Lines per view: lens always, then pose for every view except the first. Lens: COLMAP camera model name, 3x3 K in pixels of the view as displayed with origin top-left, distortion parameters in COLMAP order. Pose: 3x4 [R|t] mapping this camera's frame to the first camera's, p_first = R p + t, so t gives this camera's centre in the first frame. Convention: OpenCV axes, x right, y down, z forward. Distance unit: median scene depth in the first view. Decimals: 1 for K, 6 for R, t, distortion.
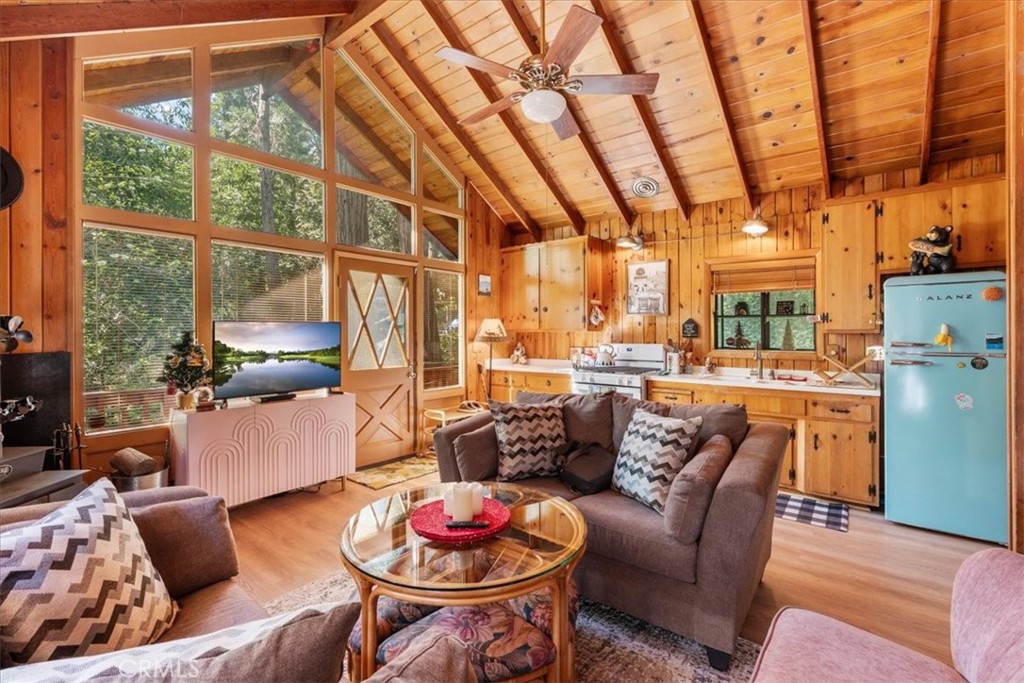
lens RADIAL K [[453.9, 0, 500.7], [0, 453.9, 339.5], [0, 0, 1]] dist [-0.001271, -0.000393]
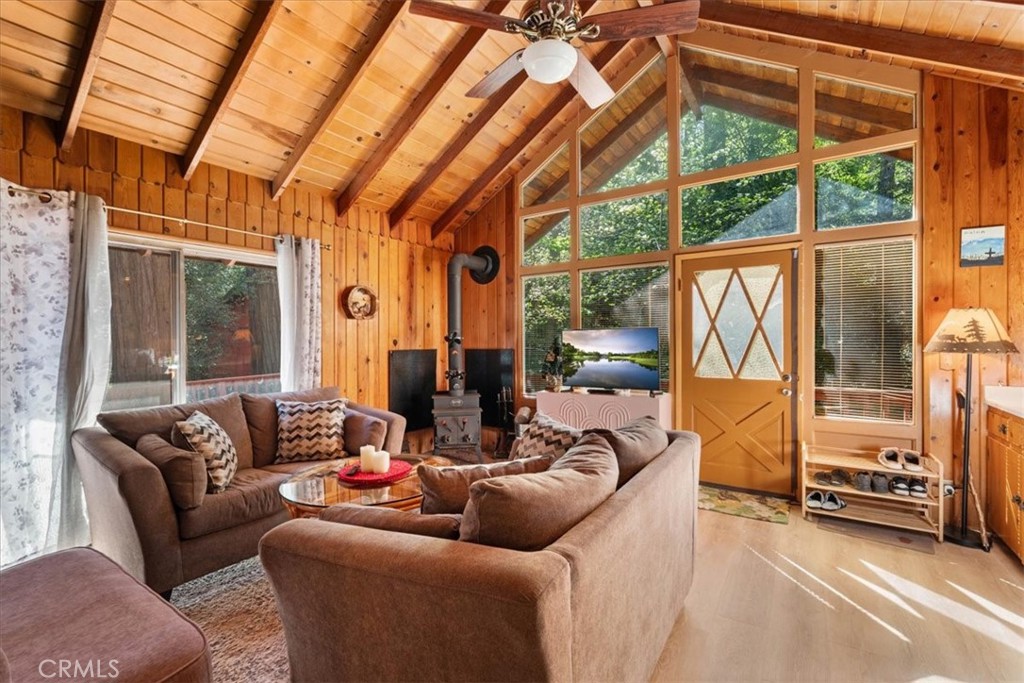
lens RADIAL K [[453.9, 0, 500.7], [0, 453.9, 339.5], [0, 0, 1]] dist [-0.001271, -0.000393]
pose [[0.086789, 0.004841, -0.996215, 0.639613], [-0.006316, 0.999971, 0.004309, -0.012145], [0.996207, 0.005918, 0.086817, 0.558752]]
